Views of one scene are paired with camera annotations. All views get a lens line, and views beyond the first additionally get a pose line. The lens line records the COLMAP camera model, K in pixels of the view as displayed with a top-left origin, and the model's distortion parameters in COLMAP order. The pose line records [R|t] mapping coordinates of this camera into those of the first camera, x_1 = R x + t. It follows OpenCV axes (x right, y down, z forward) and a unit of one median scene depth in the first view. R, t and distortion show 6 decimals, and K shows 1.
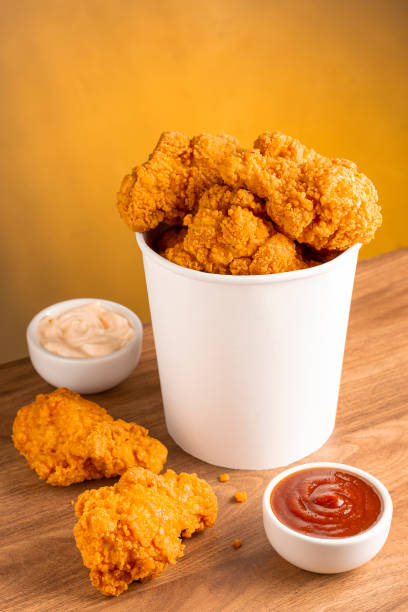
lens RADIAL K [[2007.4, 0, 204.0], [0, 2007.4, 306.0], [0, 0, 1]] dist [-0.012918, 0.992925]
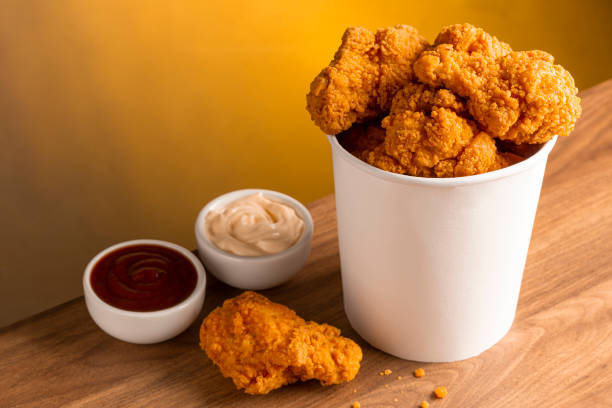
lens RADIAL K [[2007.4, 0, 305.9], [0, 2007.4, 189.3], [0, 0, 1]] dist [-0.012918, 0.992925]
pose [[0.992220, -0.058391, 0.109956, -0.153870], [0.050423, 0.995990, 0.073905, -0.083089], [-0.113831, -0.067786, 0.991185, 0.033278]]
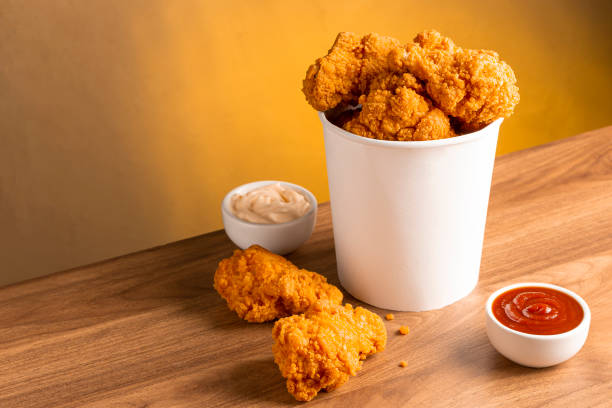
lens RADIAL K [[2007.4, 0, 305.9], [0, 2007.4, 189.3], [0, 0, 1]] dist [-0.012918, 0.992925]
pose [[0.999918, -0.003561, 0.012283, -0.057079], [0.004544, 0.996711, -0.080915, 0.110166], [-0.011954, 0.080964, 0.996645, -0.220534]]
